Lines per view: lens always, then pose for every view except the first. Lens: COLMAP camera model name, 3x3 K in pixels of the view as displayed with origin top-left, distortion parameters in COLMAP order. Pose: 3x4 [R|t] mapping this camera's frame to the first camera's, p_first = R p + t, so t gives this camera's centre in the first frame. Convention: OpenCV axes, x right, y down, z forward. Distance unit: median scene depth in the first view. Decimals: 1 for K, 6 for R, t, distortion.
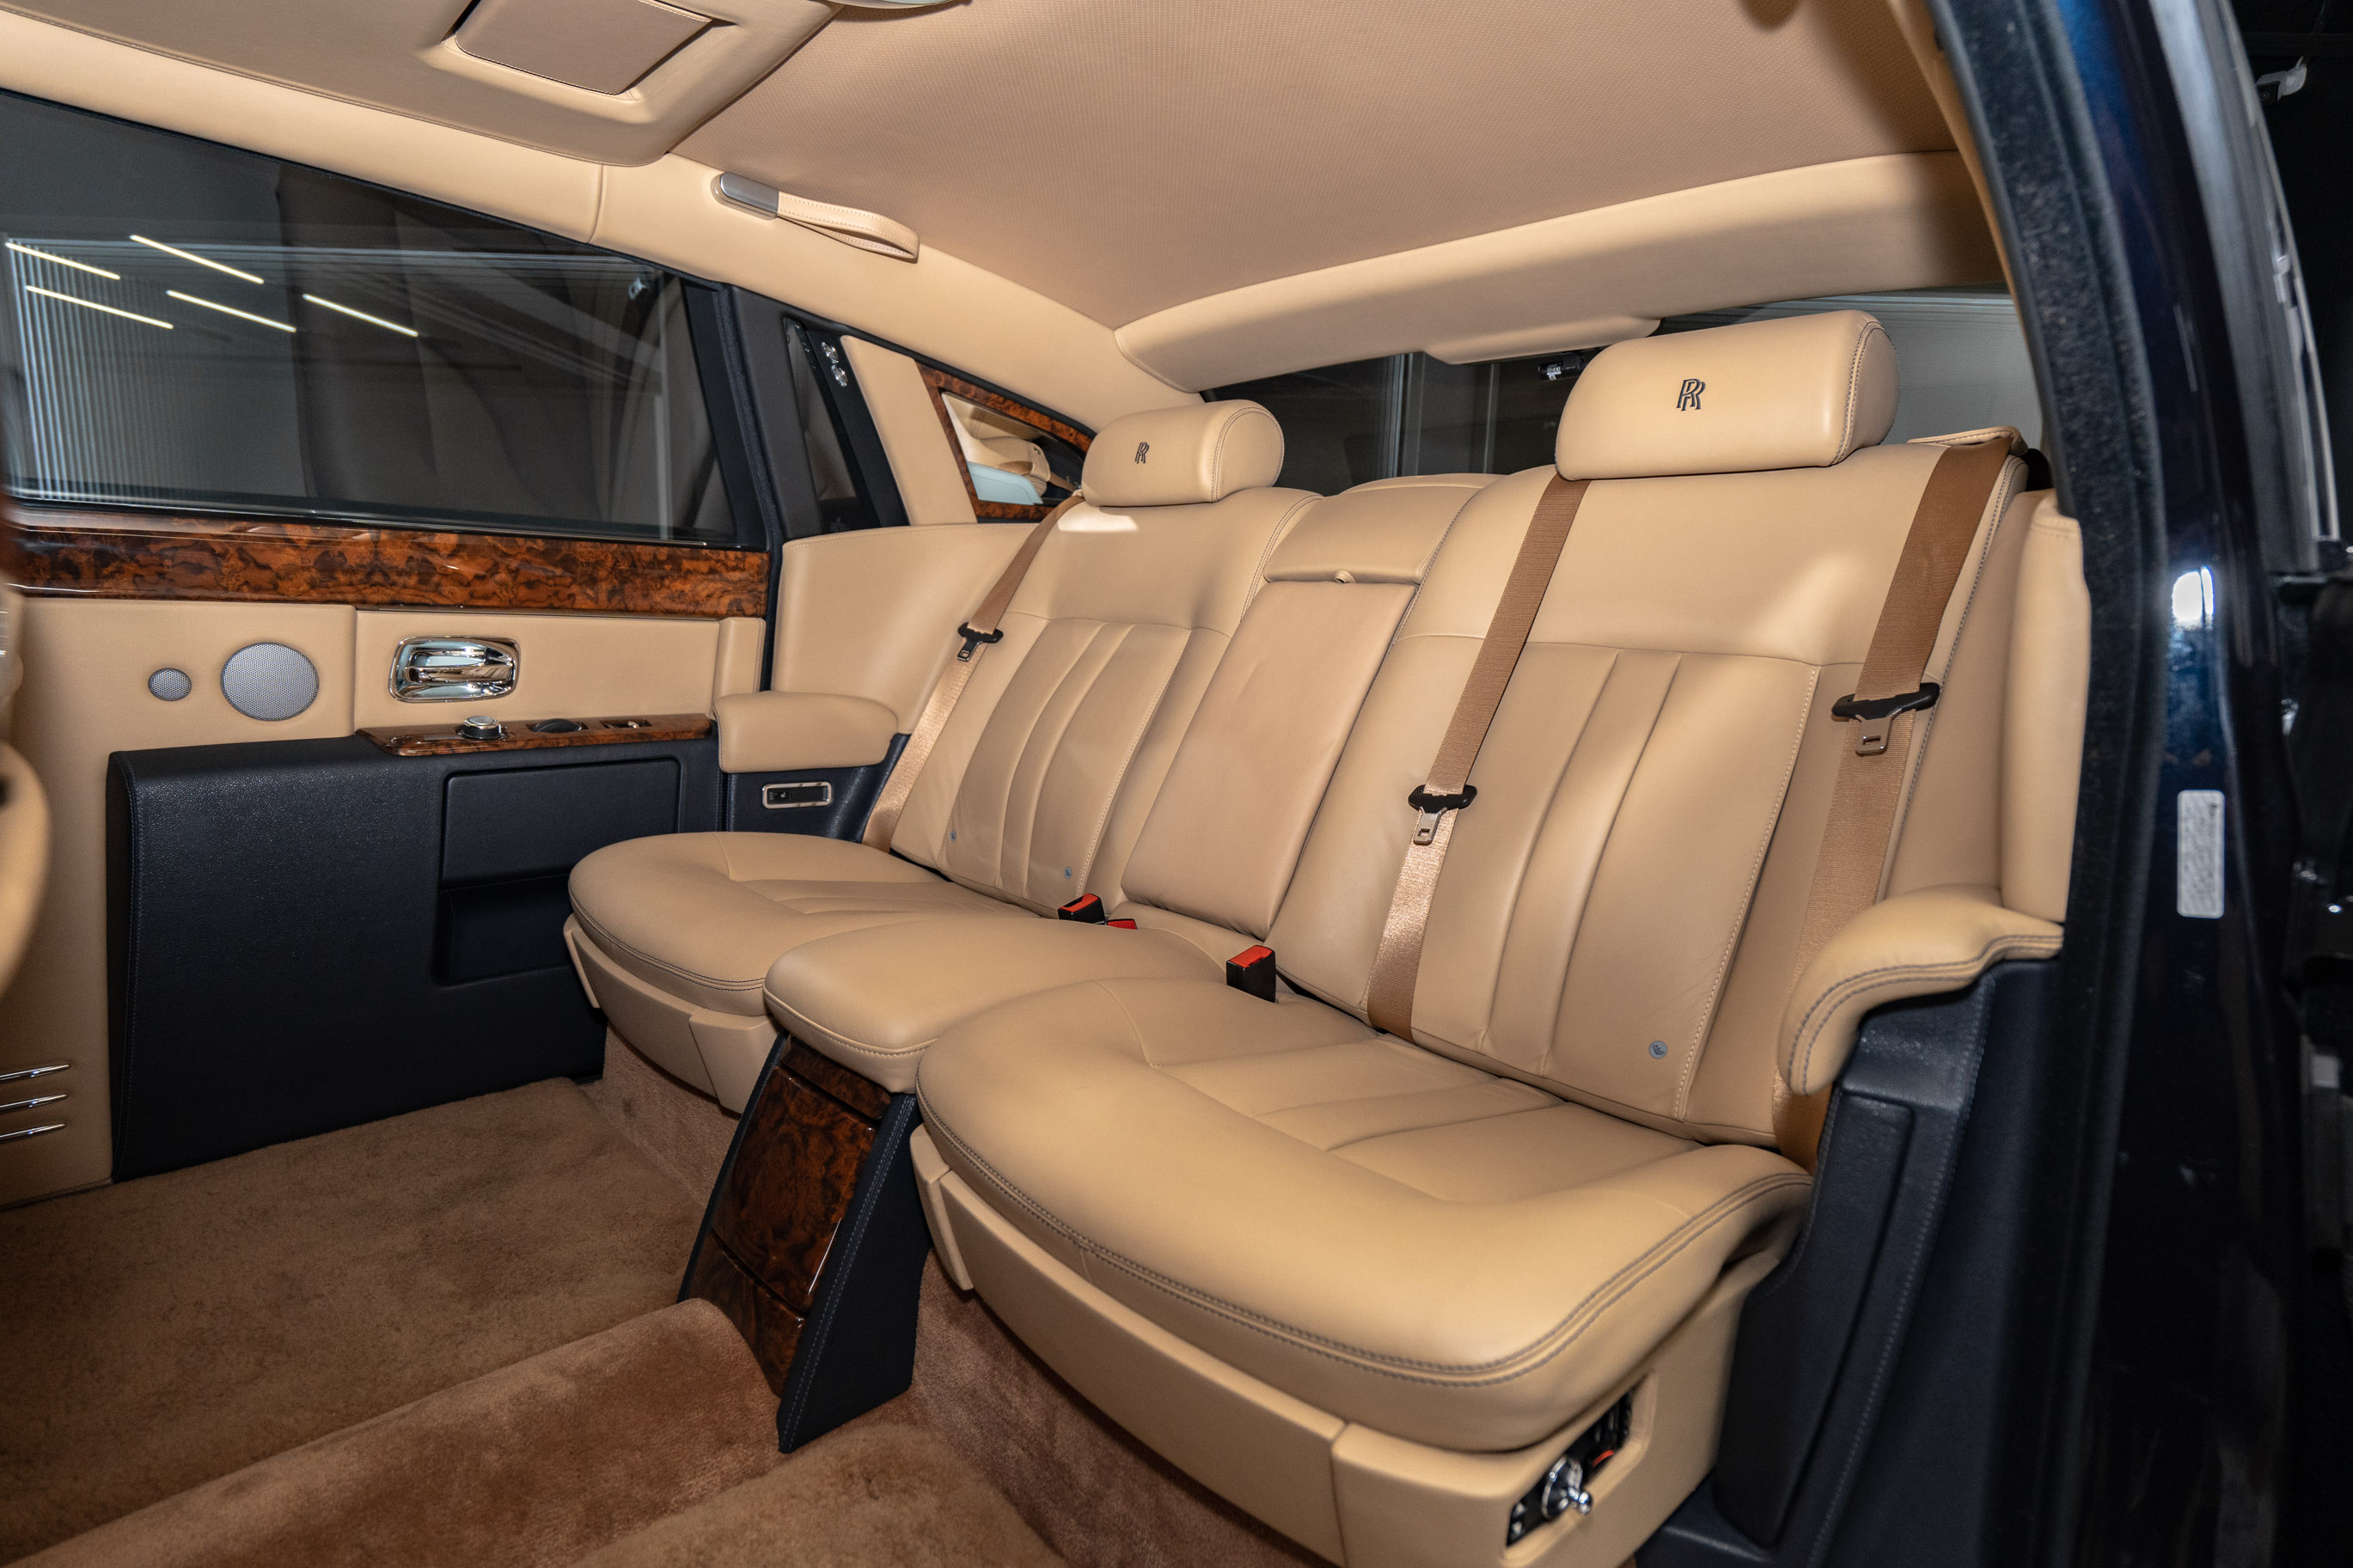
lens RADIAL K [[1156.5, 0, 1157.0], [0, 1156.5, 789.2], [0, 0, 1]] dist [0.001589, 0.000675]
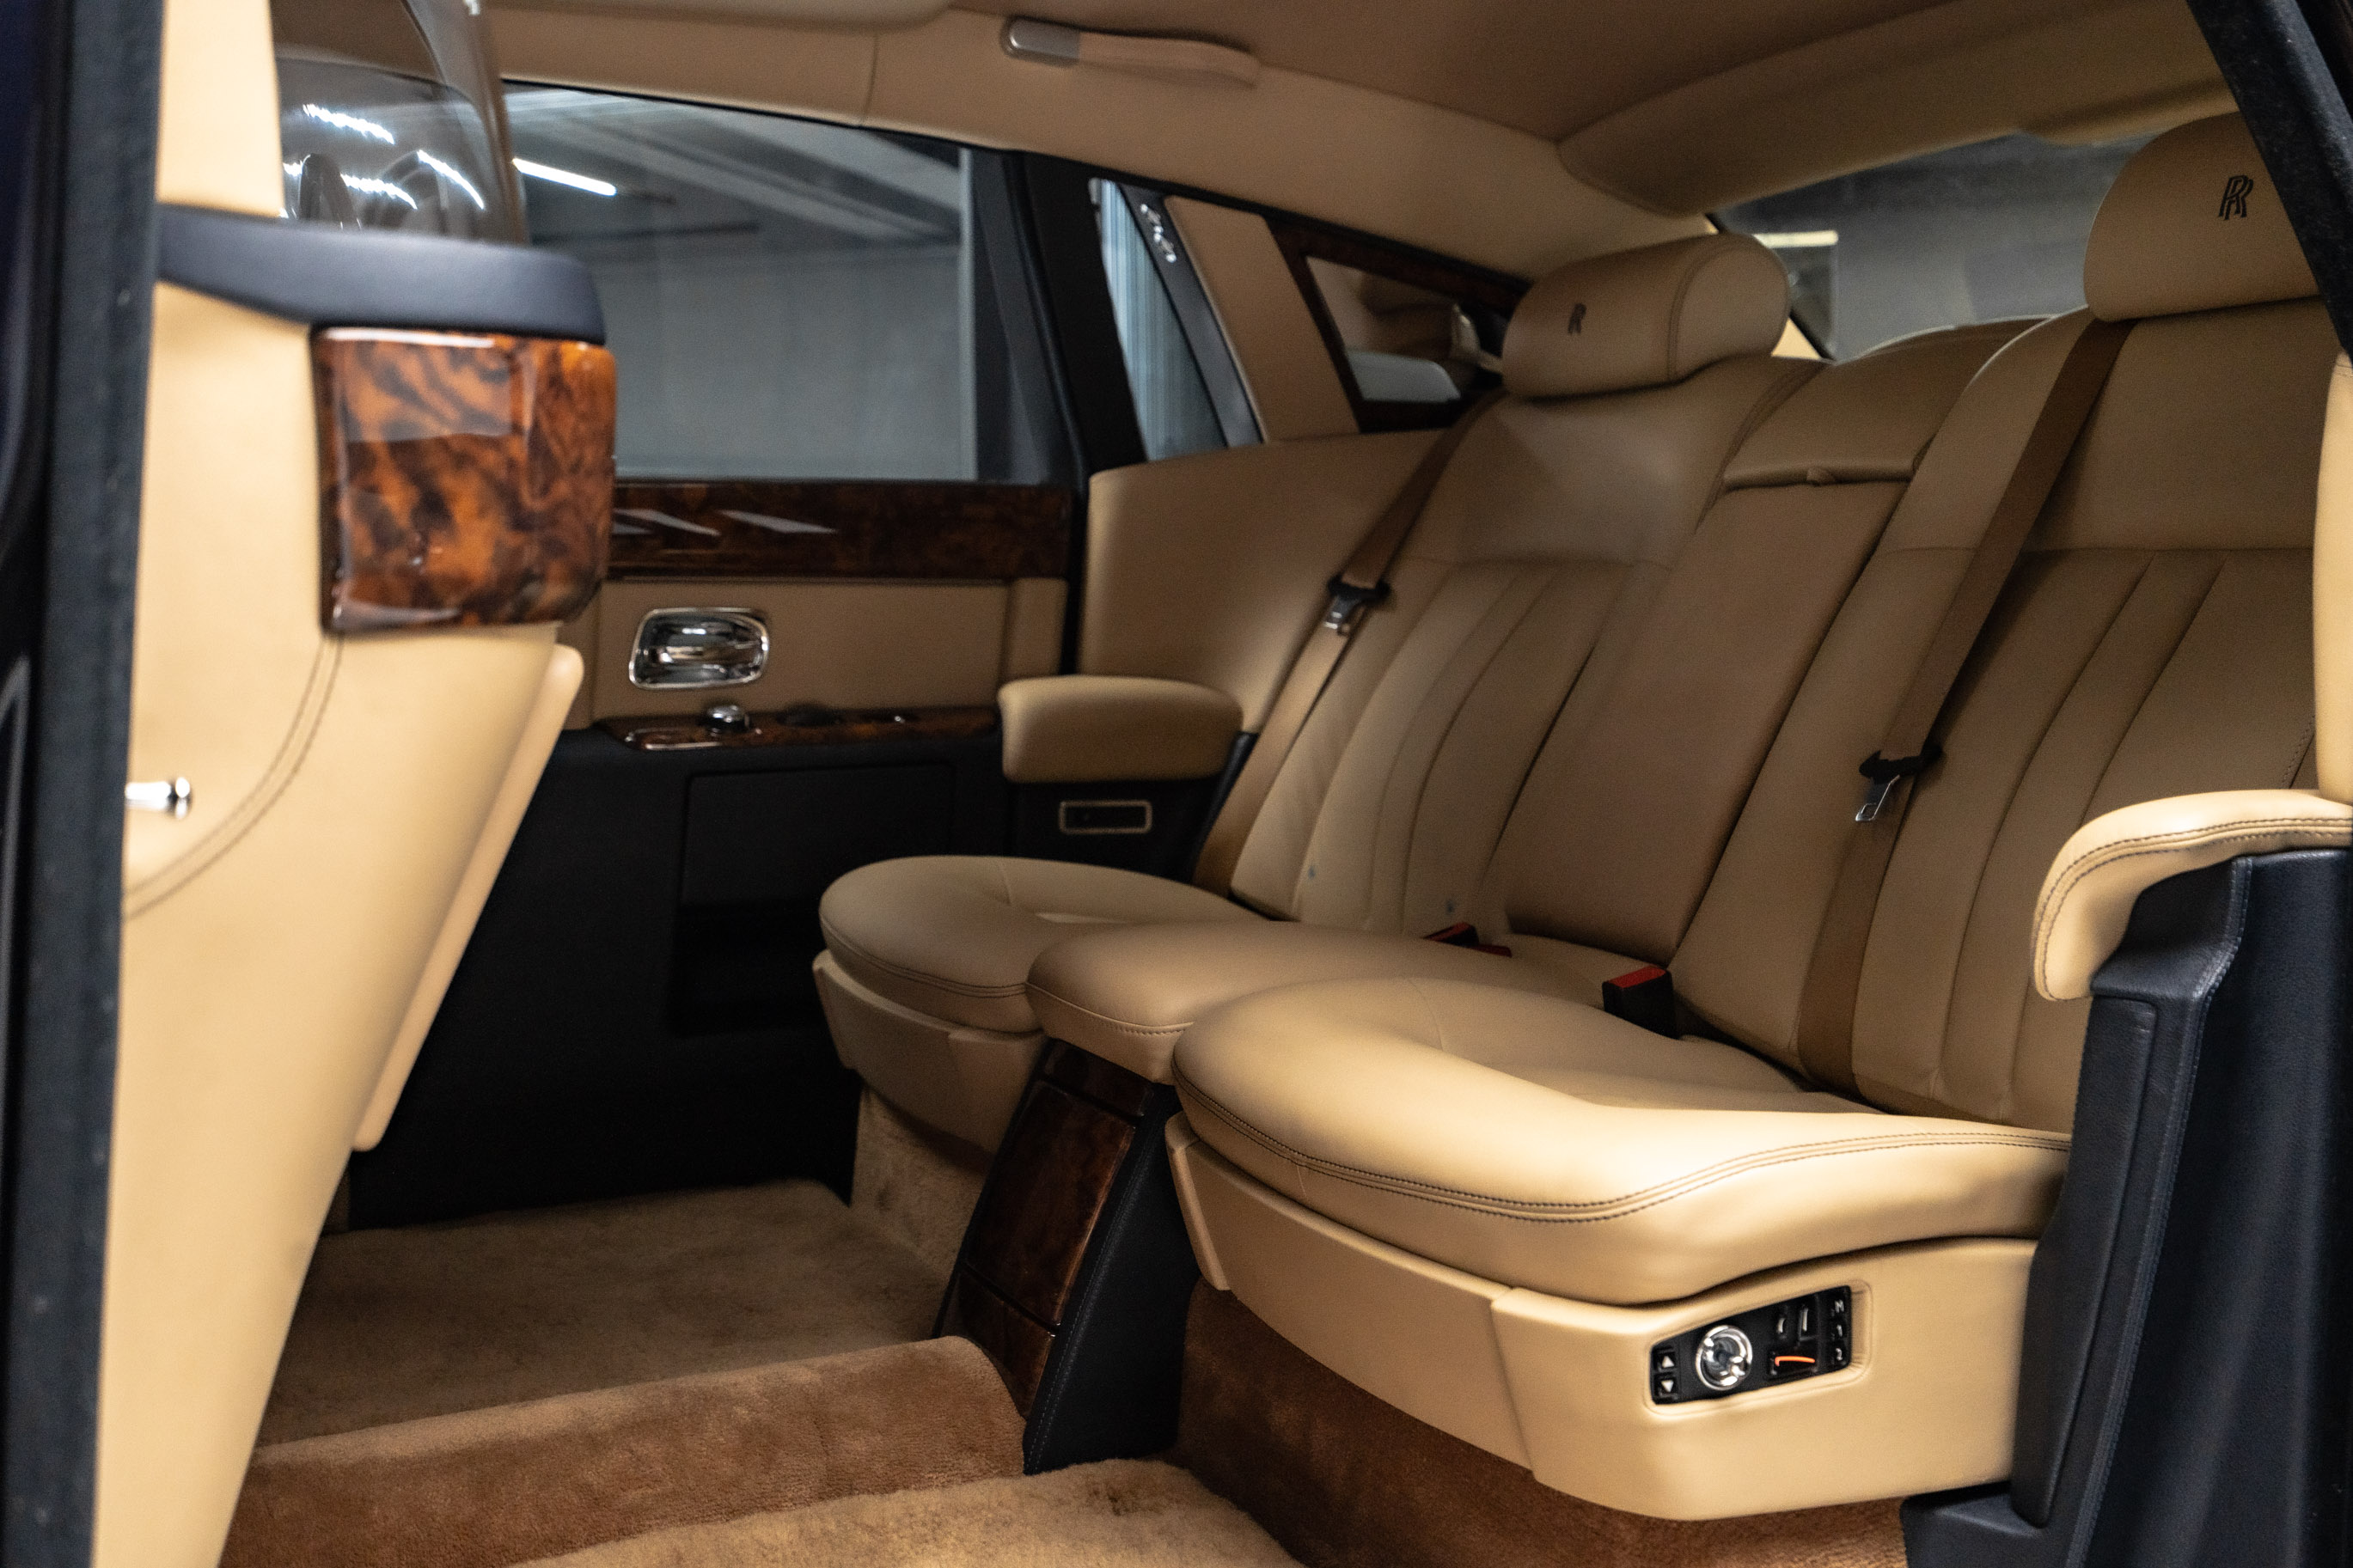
lens RADIAL K [[2295.2, 0, 1161.1], [0, 2295.2, 789.6], [0, 0, 1]] dist [0.003418, -0.001134]
pose [[0.949168, -0.012091, -0.314537, 0.261214], [-0.010911, 0.997398, -0.071267, 0.133451], [0.314580, 0.071076, 0.946566, -0.526723]]
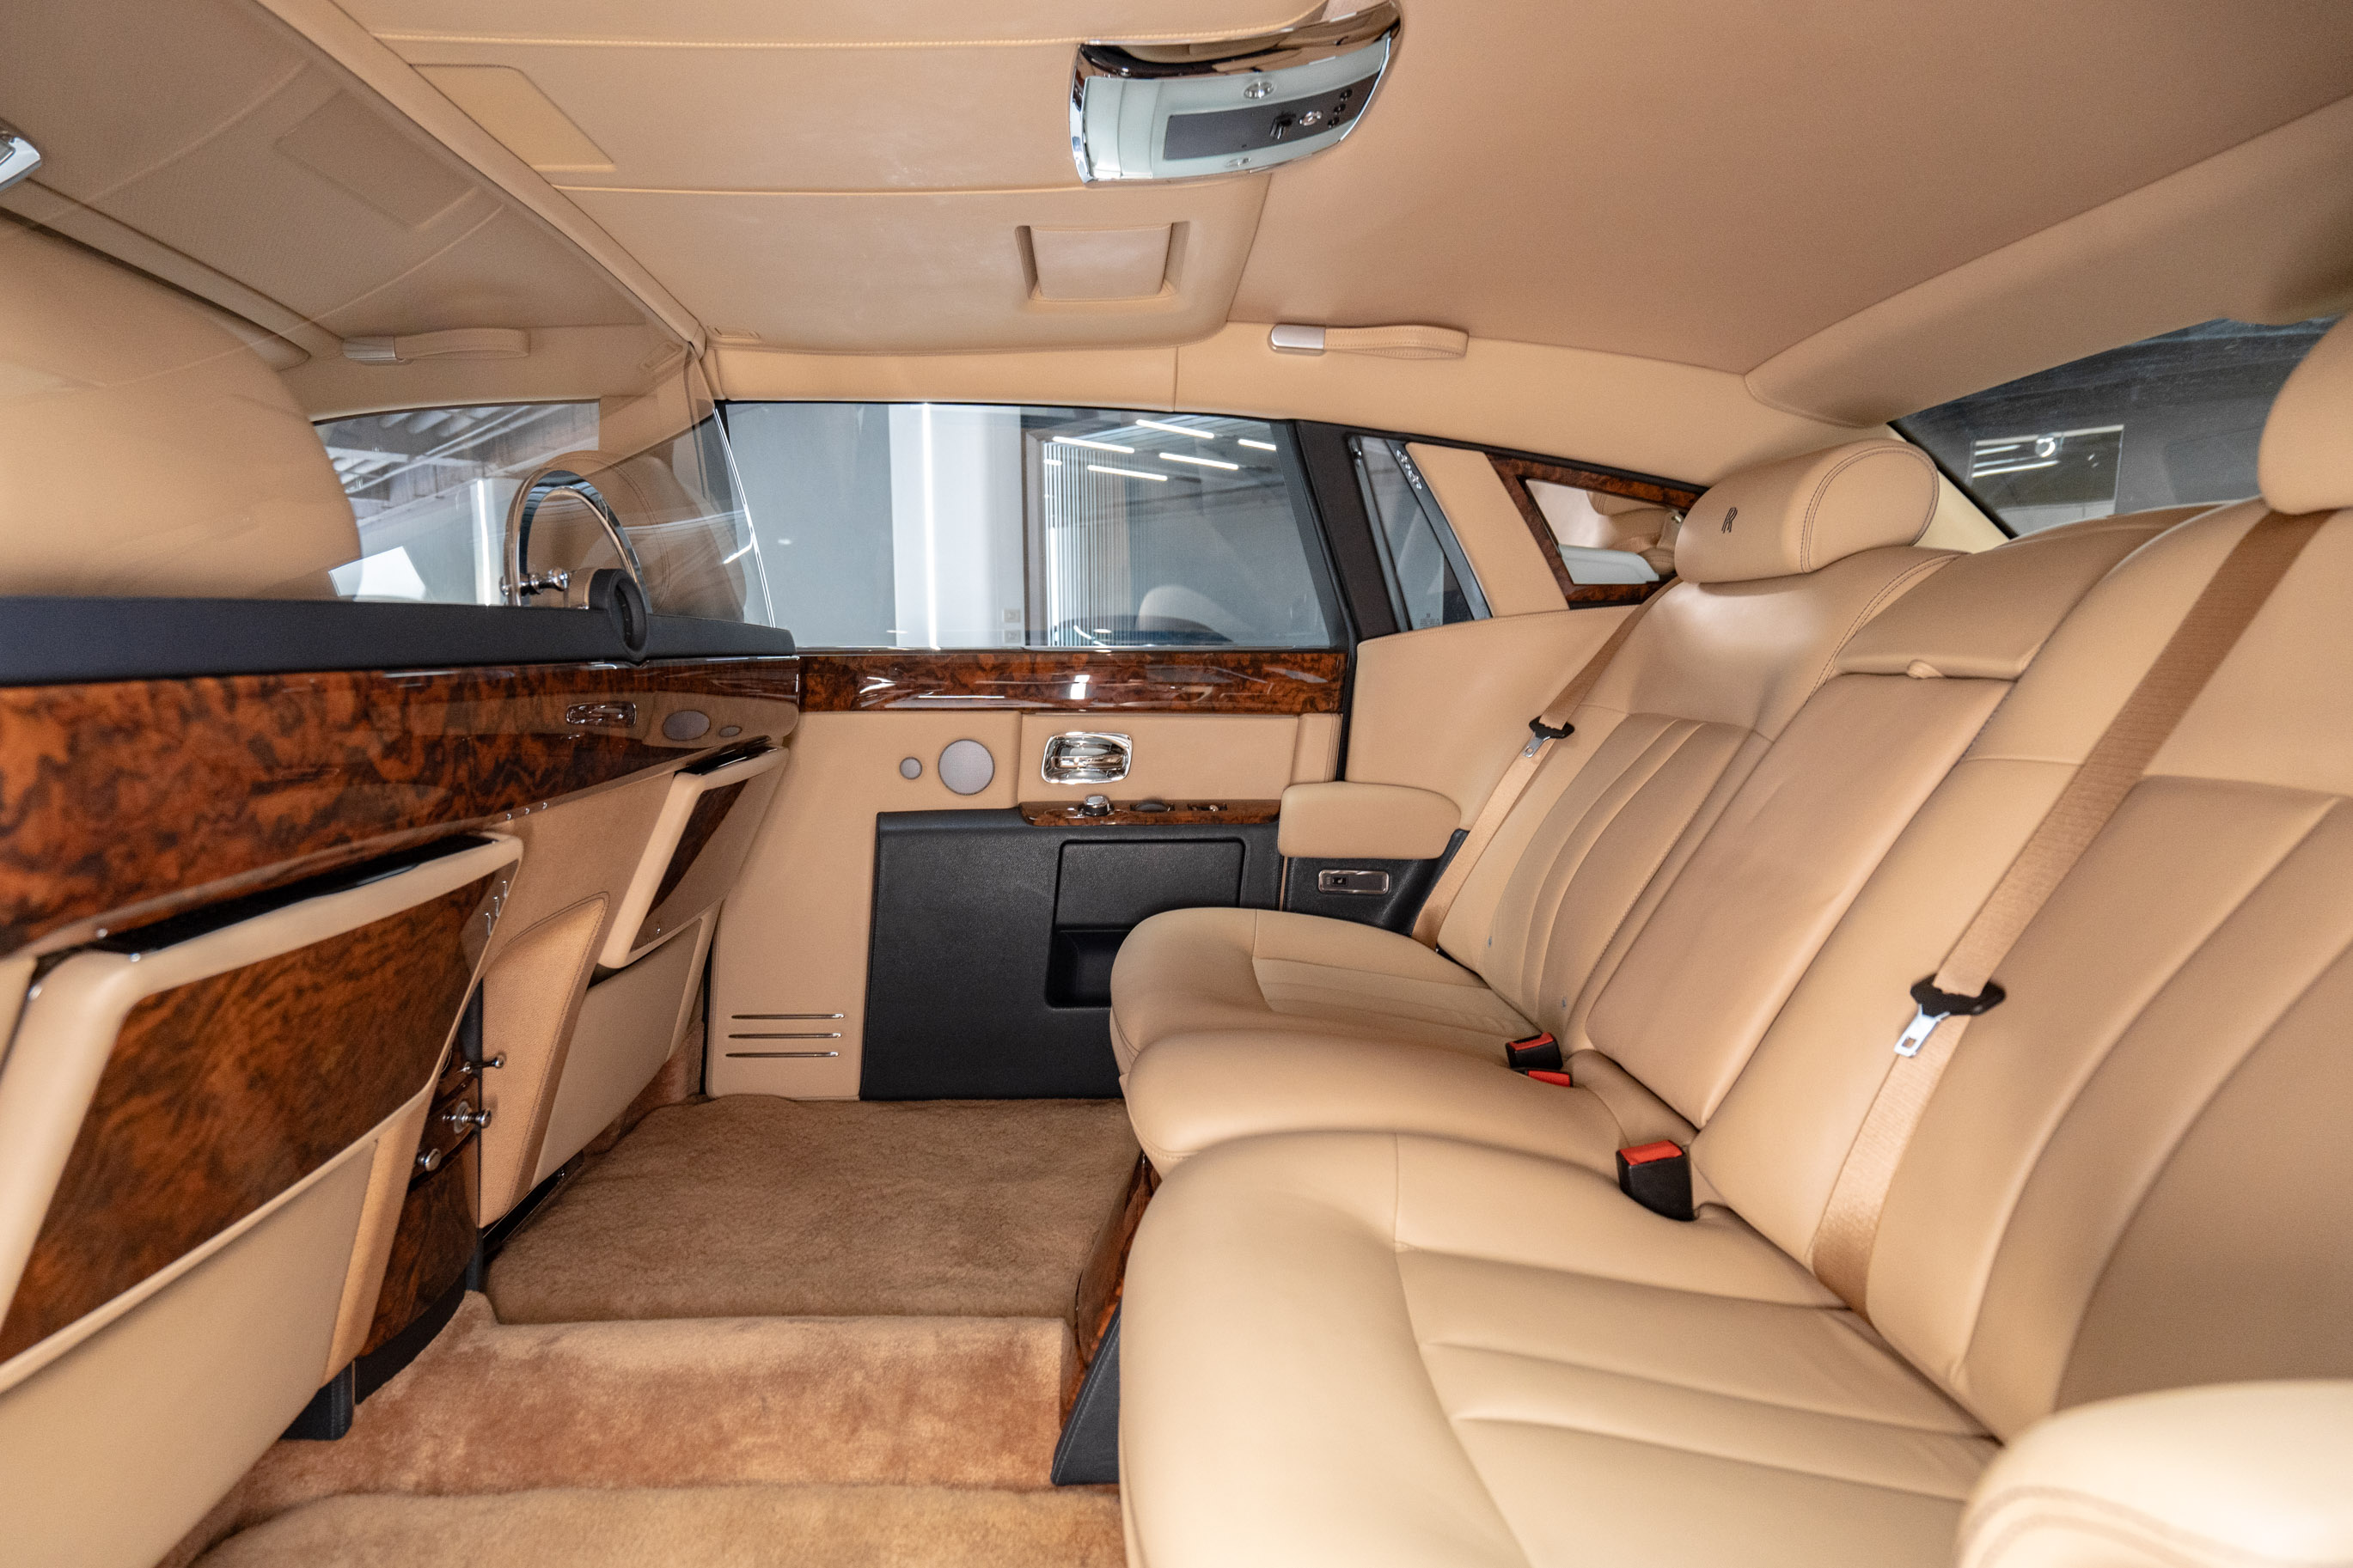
lens RADIAL K [[1131.1, 0, 1109.4], [0, 1131.1, 787.1], [0, 0, 1]] dist [-0.001391, 0.000501]
pose [[0.720424, 0.045099, -0.692066, 0.347091], [-0.079920, 0.996634, -0.018249, -0.065858], [0.688914, 0.068457, 0.721604, 0.155074]]
